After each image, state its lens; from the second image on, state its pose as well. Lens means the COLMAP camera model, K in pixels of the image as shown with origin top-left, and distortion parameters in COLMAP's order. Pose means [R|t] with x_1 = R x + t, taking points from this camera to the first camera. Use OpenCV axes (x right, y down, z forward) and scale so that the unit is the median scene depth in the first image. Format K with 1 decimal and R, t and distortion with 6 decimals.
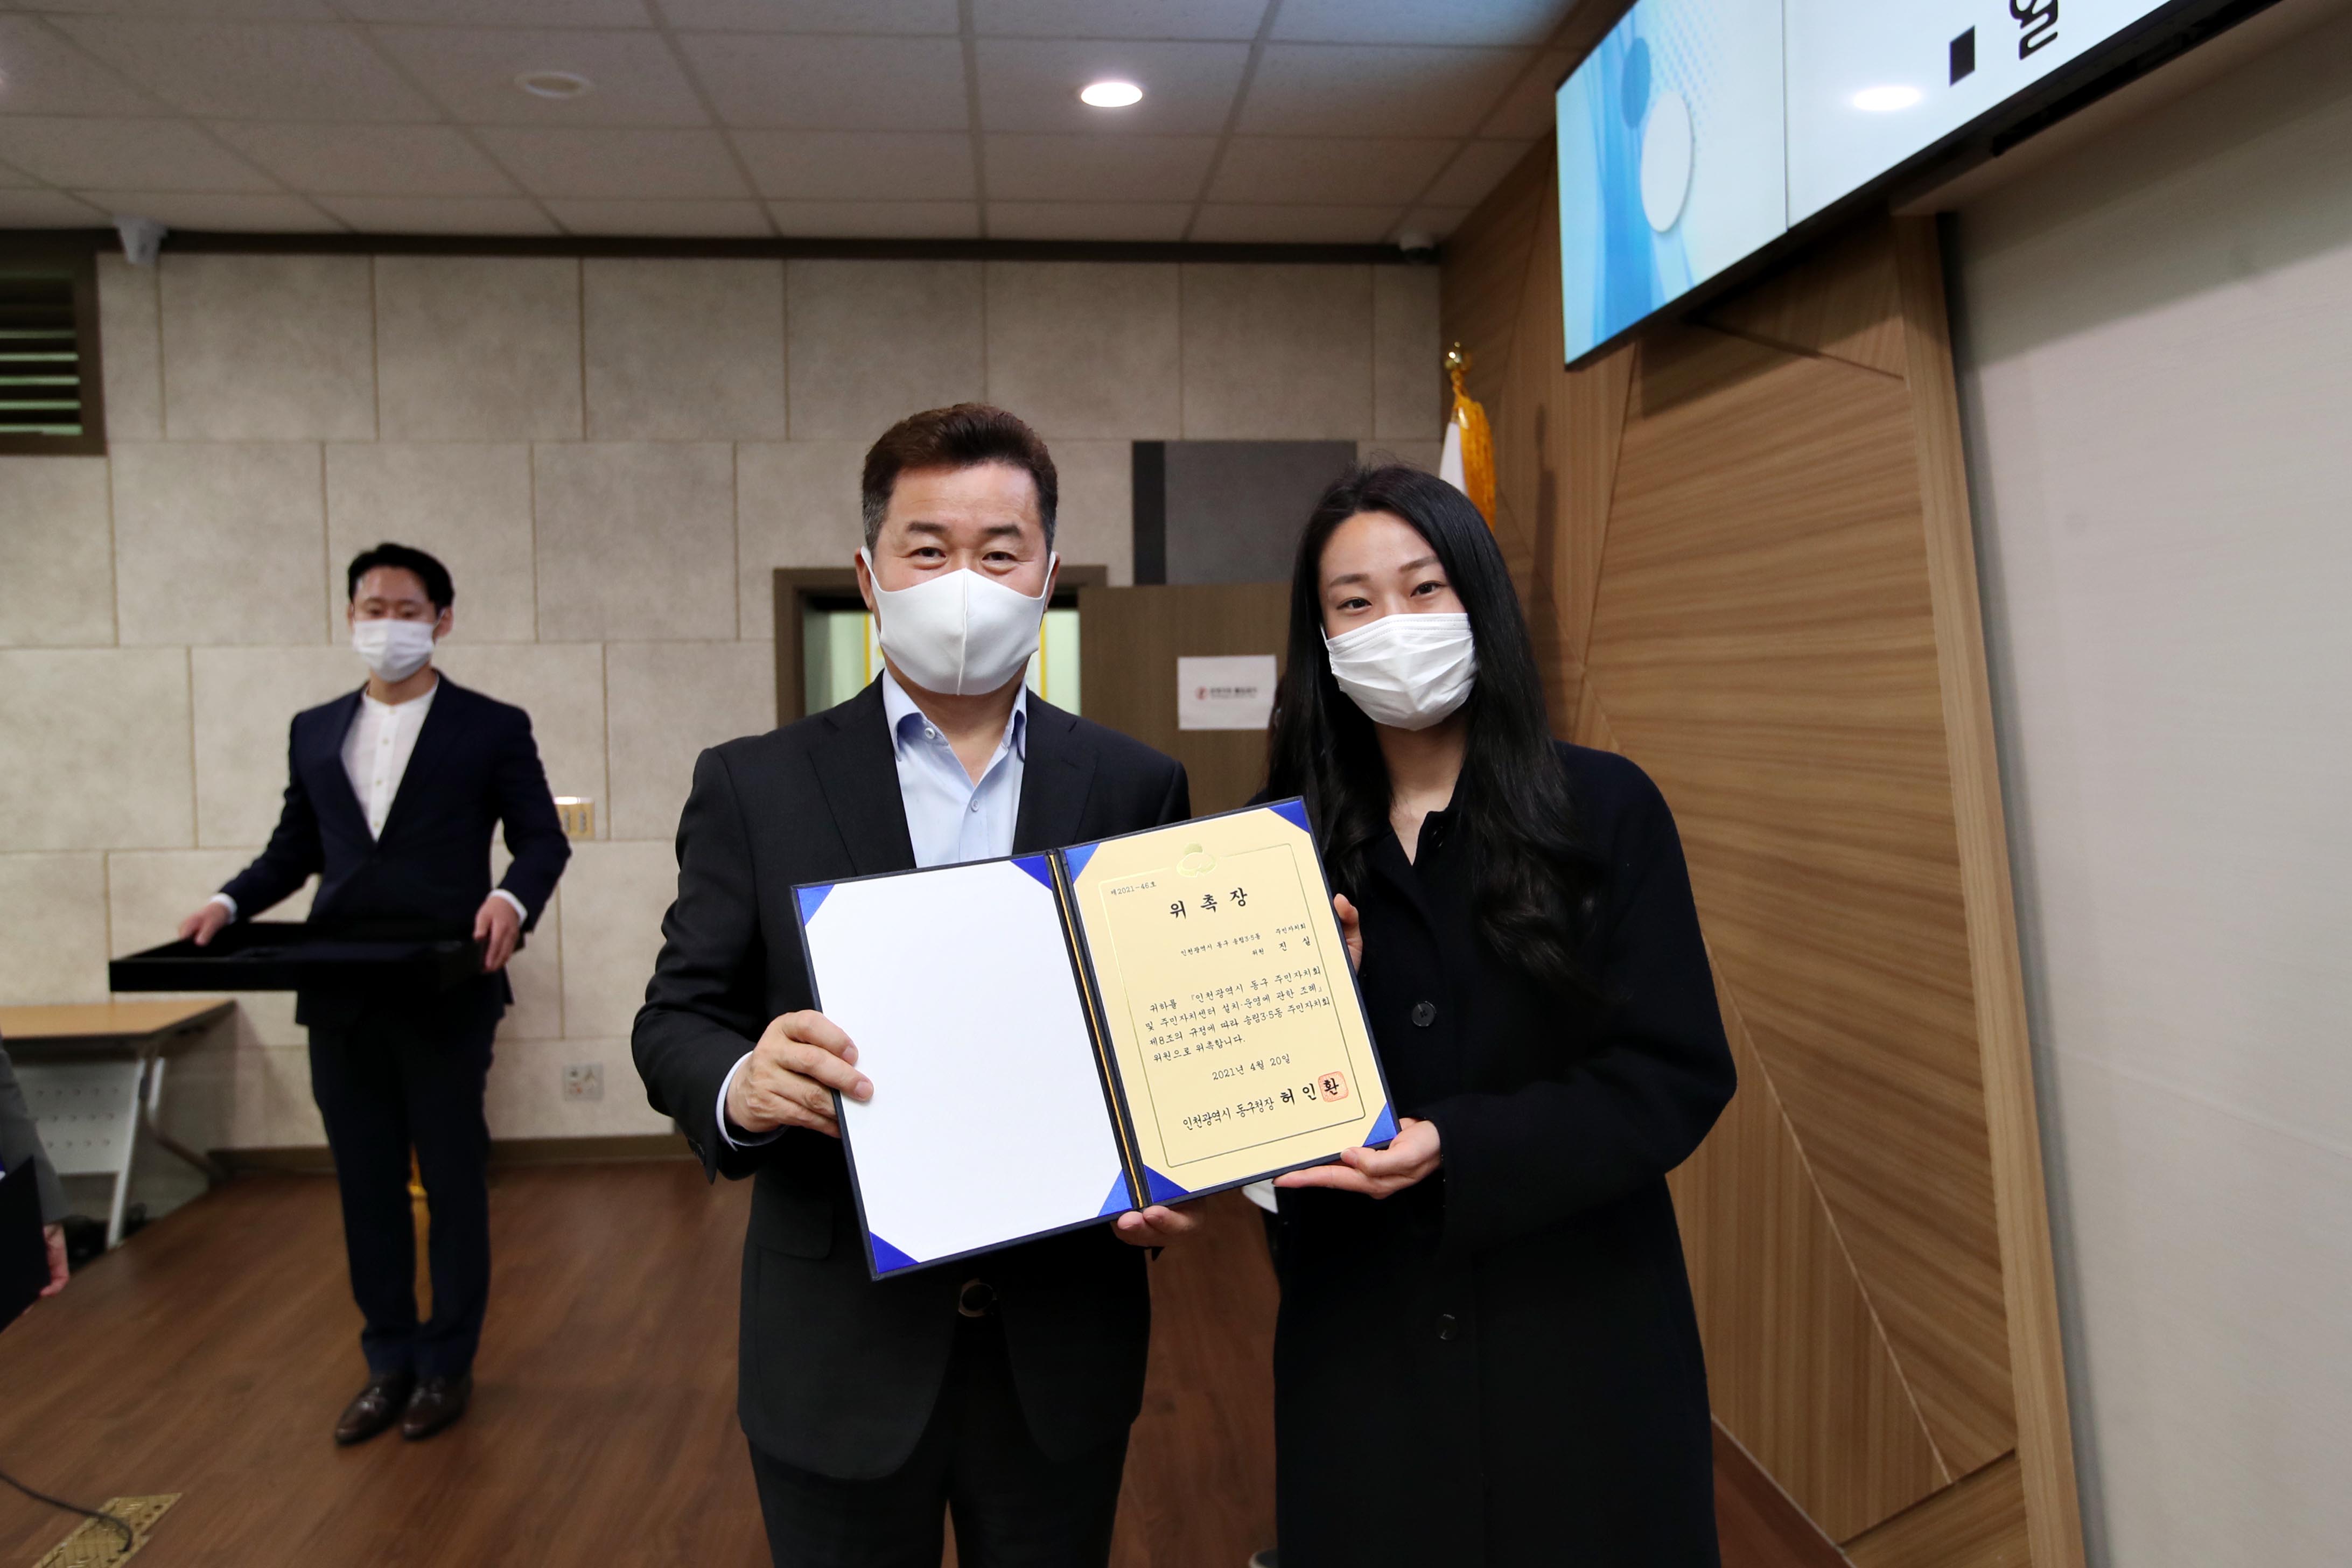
lens RADIAL K [[1630.5, 0, 1176.6], [0, 1630.5, 754.2], [0, 0, 1]] dist [-0.006799, 0.030444]
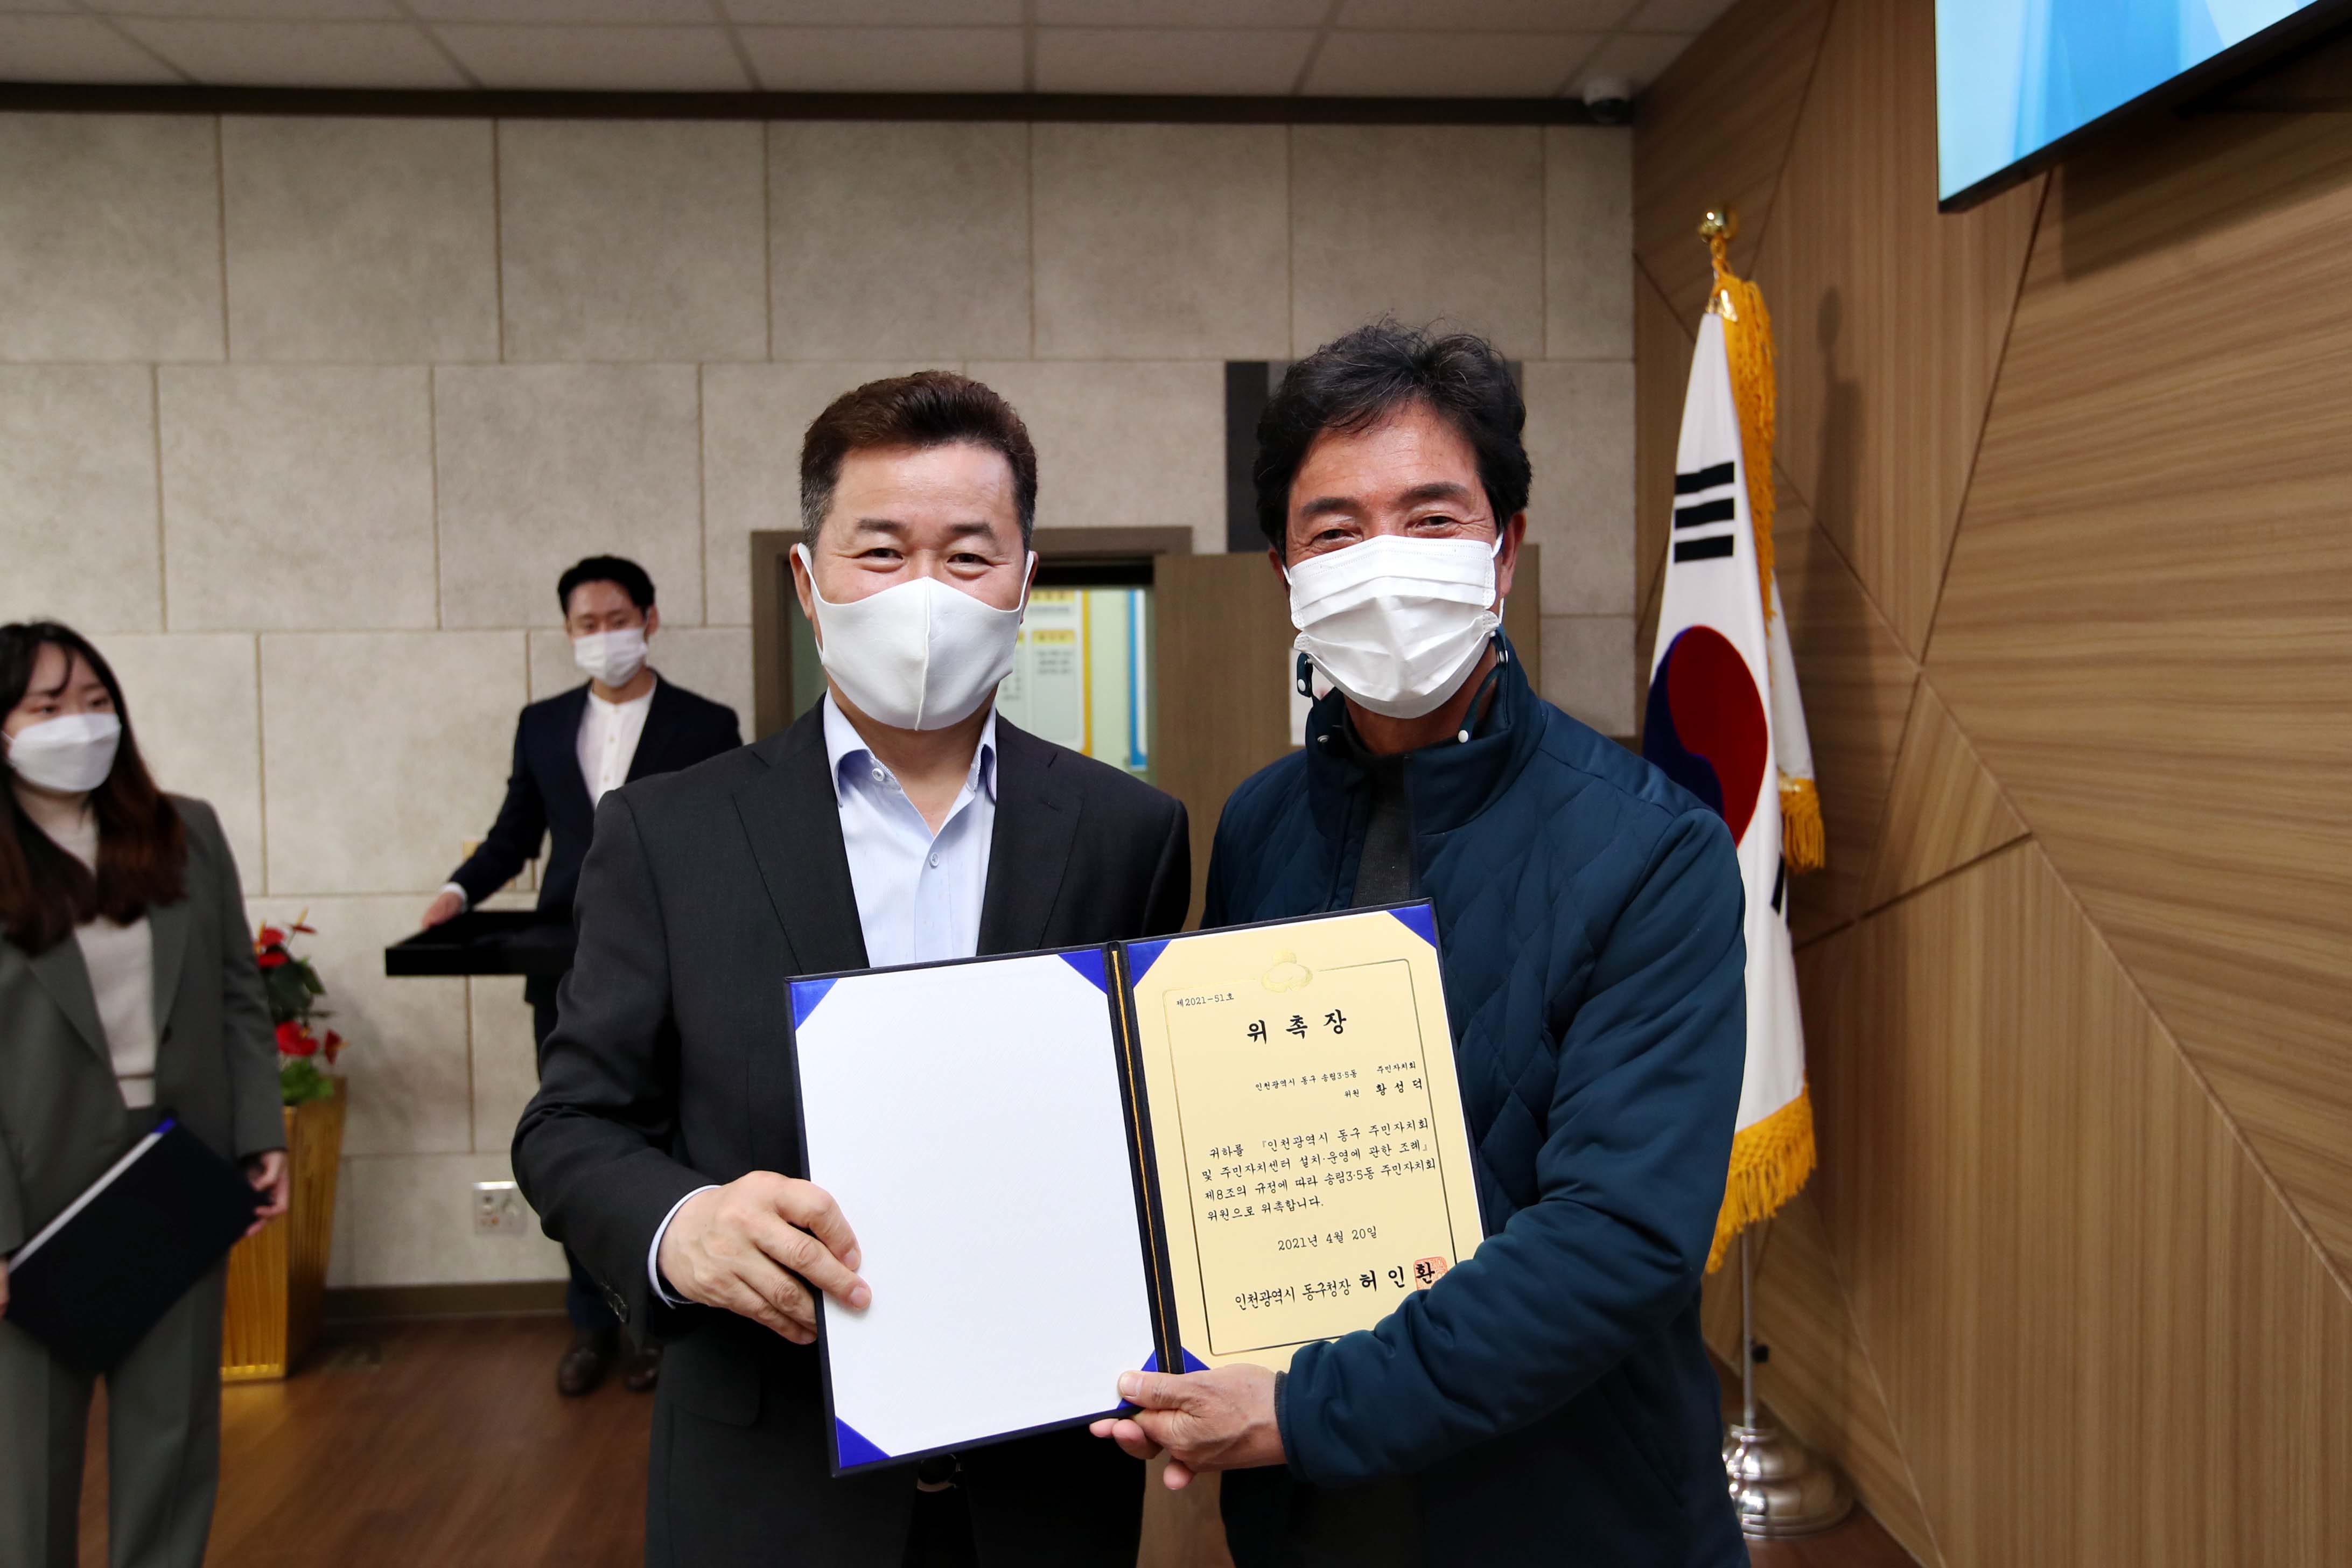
lens RADIAL K [[1648.4, 0, 1194.1], [0, 1648.4, 731.4], [0, 0, 1]] dist [0.006696, 0.009398]
pose [[0.999633, 0.000660, -0.027076, -0.022075], [-0.000705, 0.999998, -0.001636, -0.020546], [0.027075, 0.001654, 0.999632, 0.248488]]
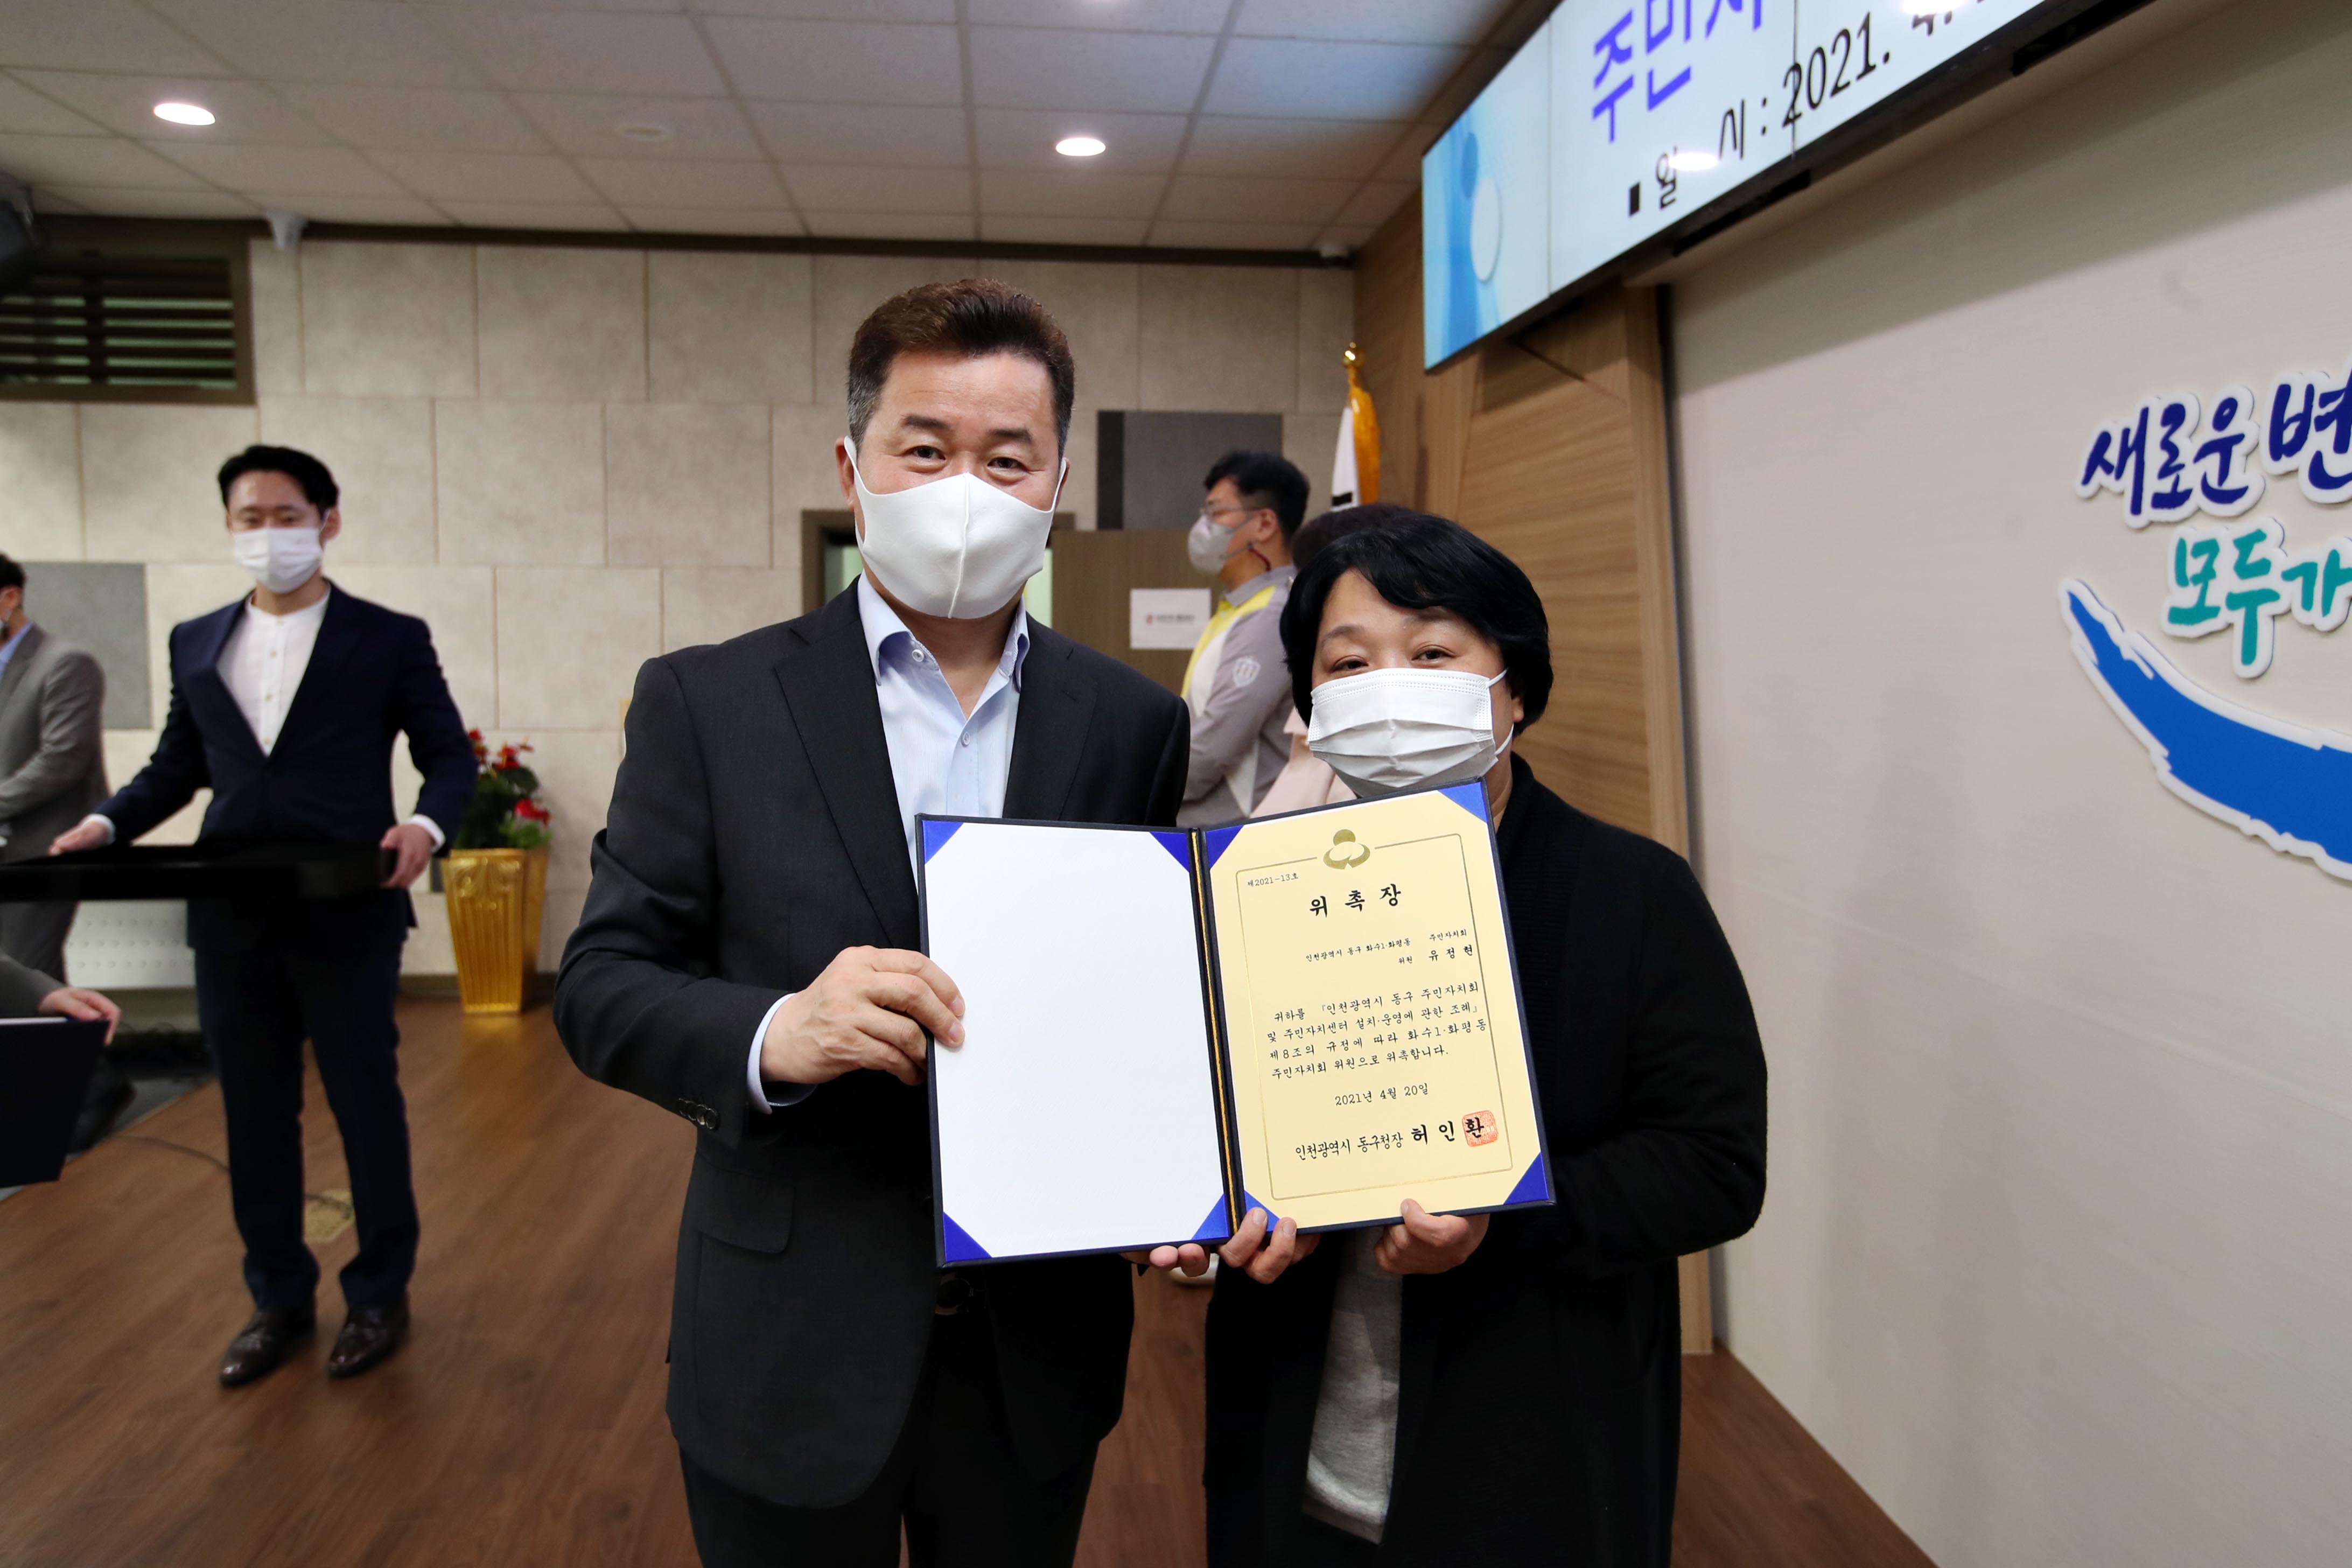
lens RADIAL K [[1541.0, 0, 1168.2], [0, 1541.0, 724.1], [0, 0, 1]] dist [-0.003447, 0.024114]
pose [[0.999755, 0.018913, 0.011505, 0.017354], [-0.019229, 0.999424, 0.027950, 0.009059], [-0.010970, -0.028165, 0.999543, -0.164242]]
